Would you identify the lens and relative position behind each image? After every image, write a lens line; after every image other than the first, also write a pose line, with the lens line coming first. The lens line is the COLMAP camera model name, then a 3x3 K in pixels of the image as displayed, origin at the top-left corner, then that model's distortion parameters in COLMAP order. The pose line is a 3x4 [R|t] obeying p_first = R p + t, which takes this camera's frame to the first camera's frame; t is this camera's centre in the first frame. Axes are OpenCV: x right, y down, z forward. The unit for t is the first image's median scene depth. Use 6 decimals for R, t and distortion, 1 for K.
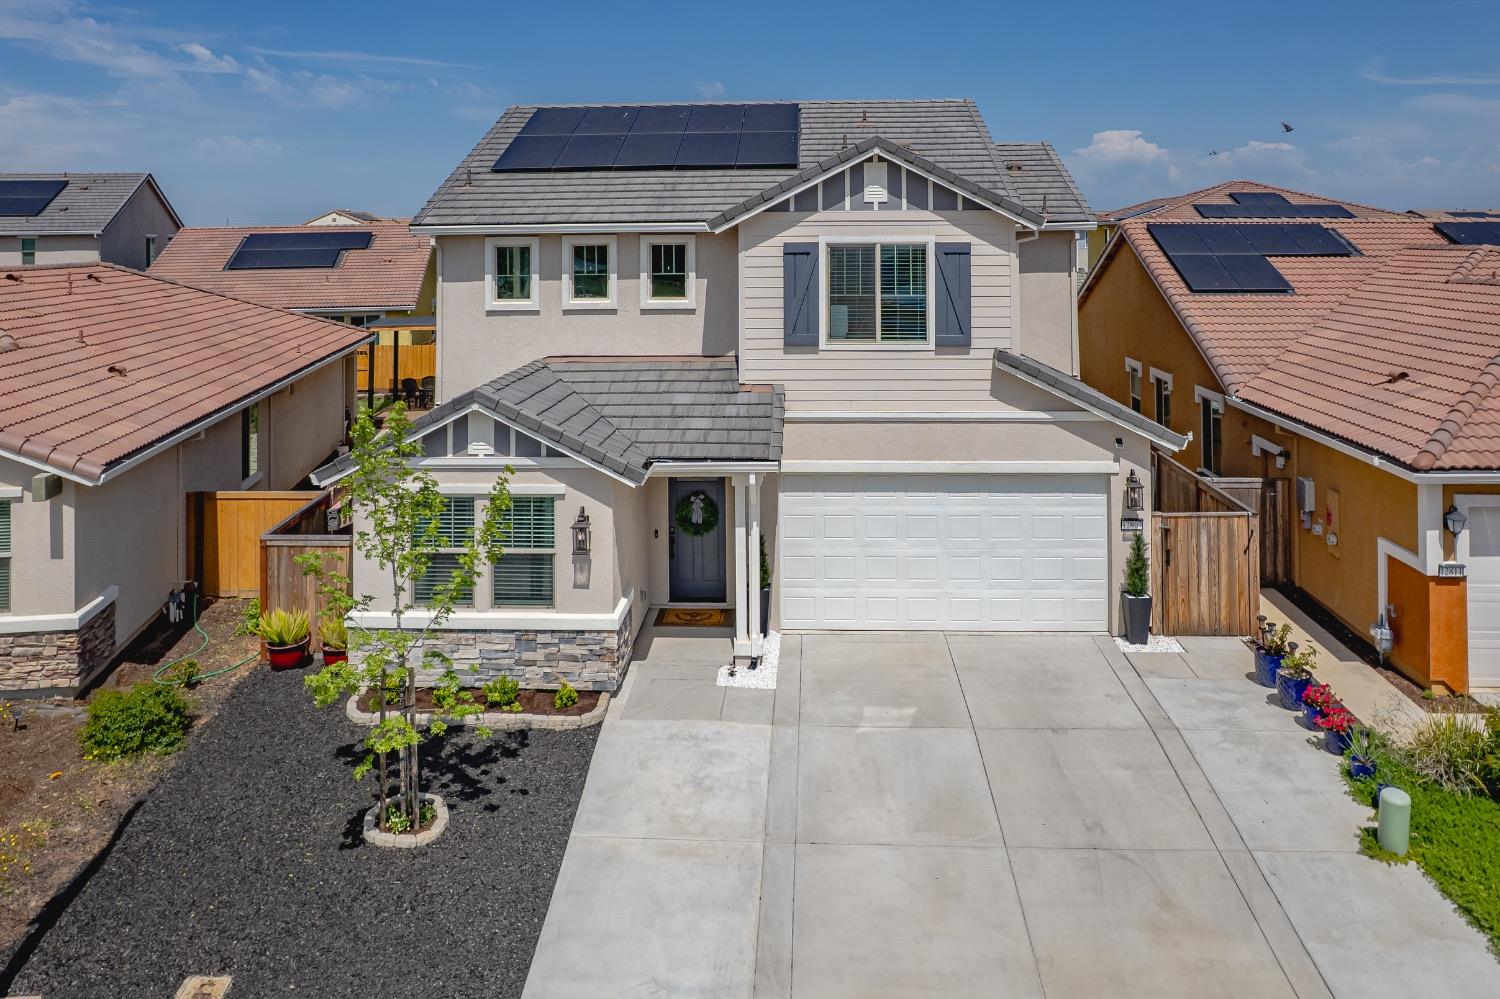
lens RADIAL K [[951.6, 0, 781.9], [0, 951.6, 499.6], [0, 0, 1]] dist [-0.046676, 0.015295]
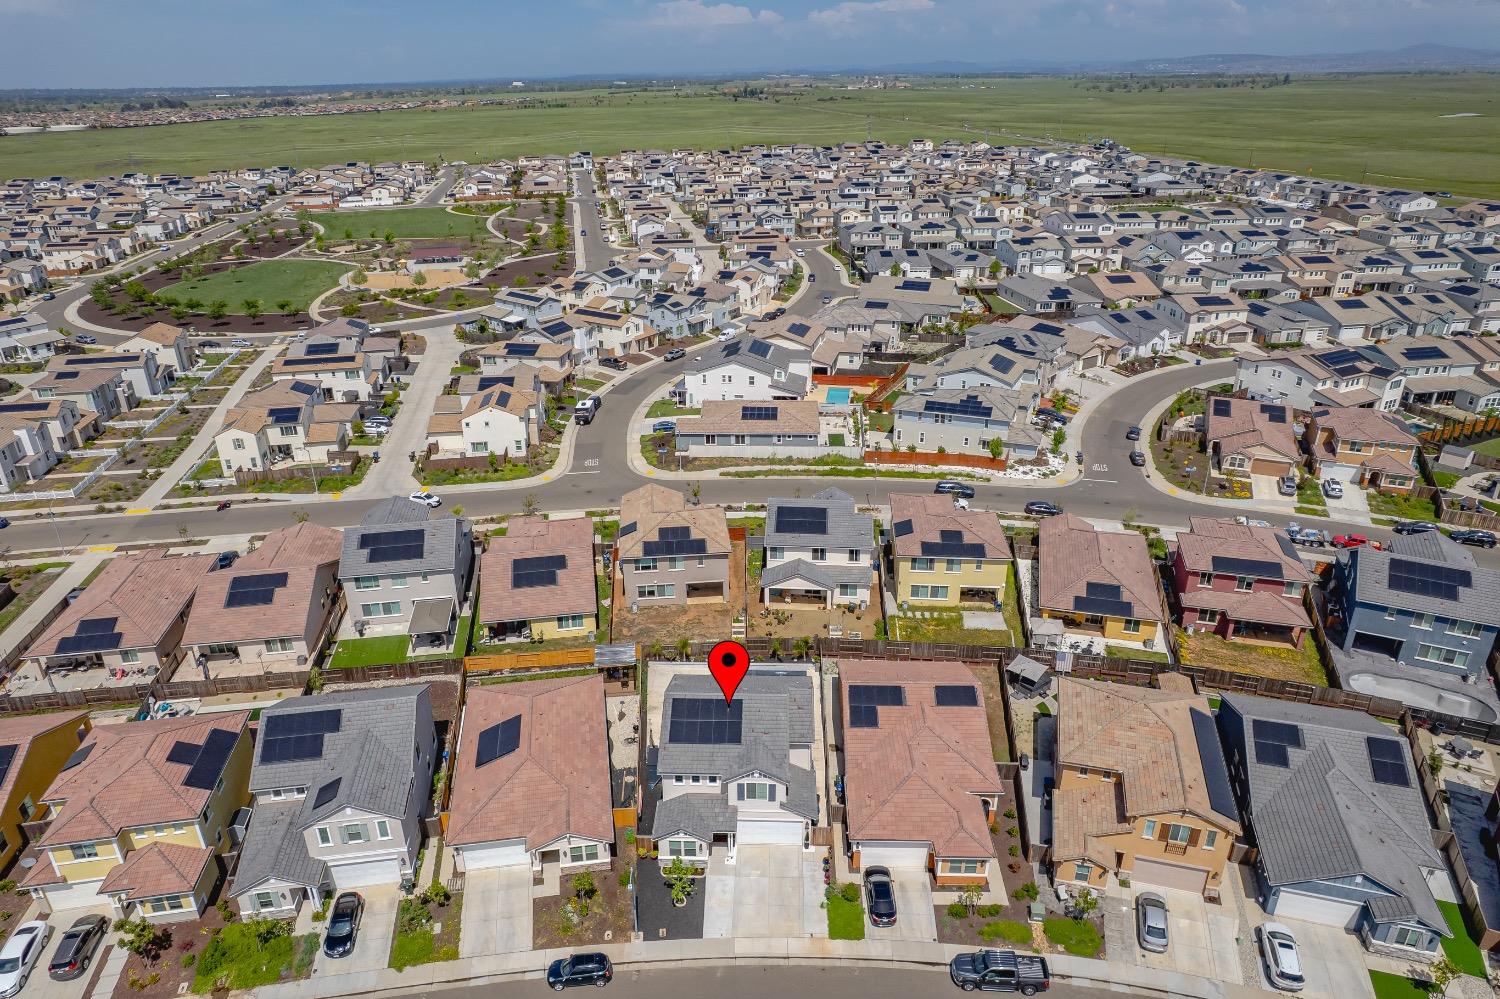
lens RADIAL K [[965.3, 0, 750.0], [0, 965.3, 499.5], [0, 0, 1]] dist [-0.060886, 0.036863]
pose [[0.999876, -0.000776, 0.015731, -0.011109], [-0.005720, 0.912689, 0.408616, -3.783934], [-0.014674, -0.408655, 0.912571, -3.035657]]
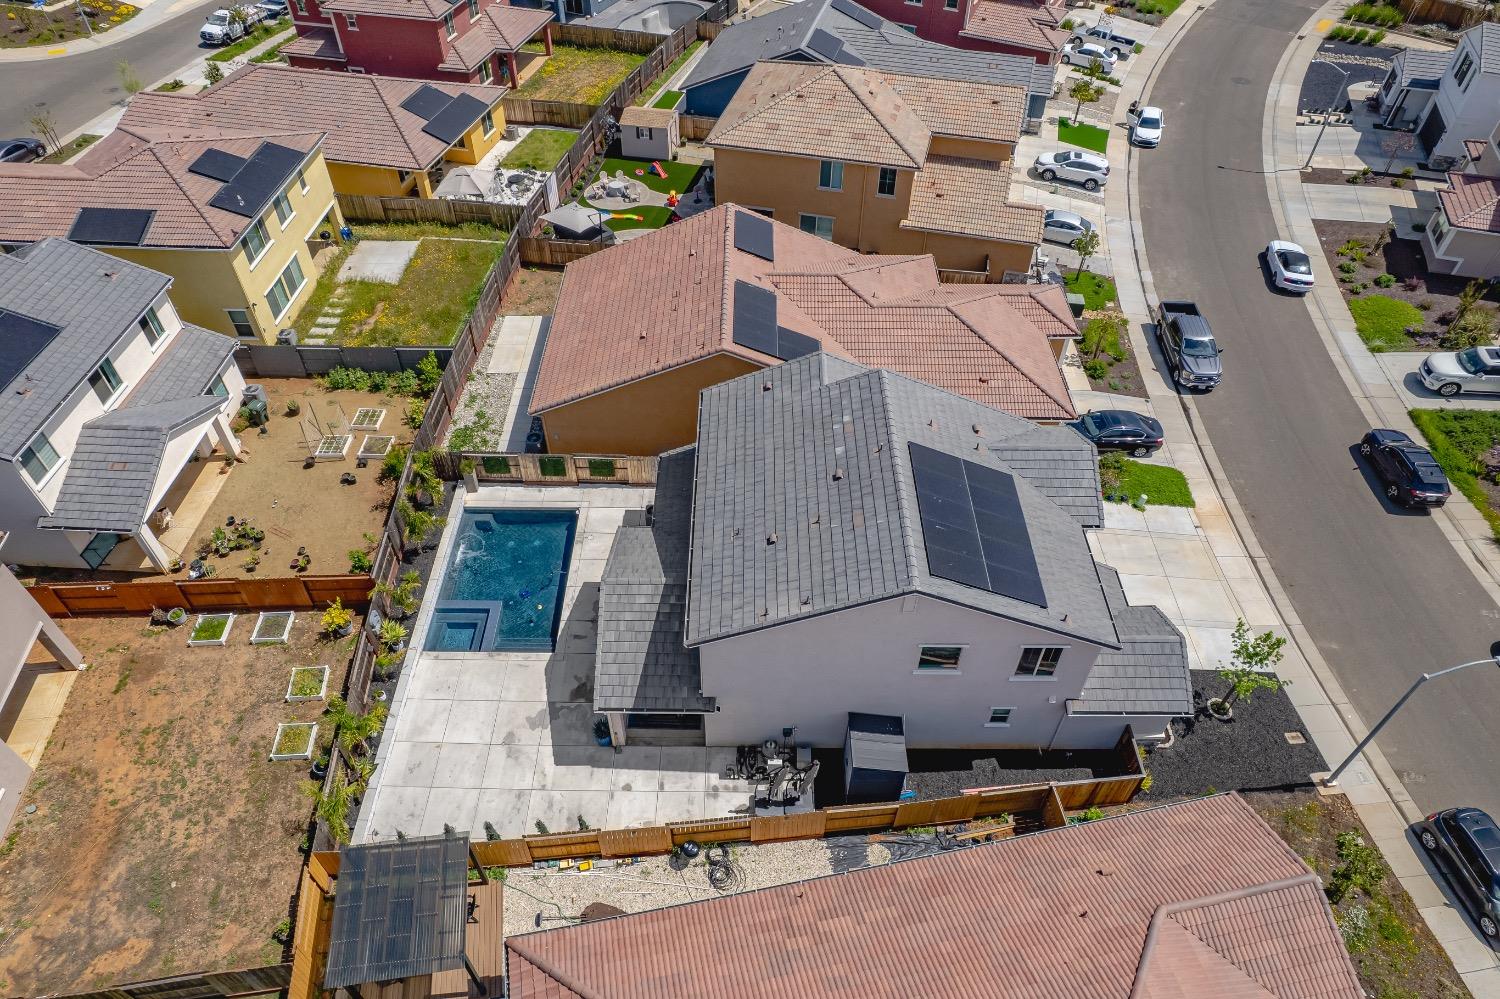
lens RADIAL K [[960.5, 0, 741.0], [0, 960.5, 504.2], [0, 0, 1]] dist [-0.085685, 0.079432]
pose [[-0.037442, -0.705741, 0.707480, -1.614698], [0.004335, 0.707855, 0.706345, -1.951961], [-0.999289, 0.029514, -0.023444, 1.951887]]
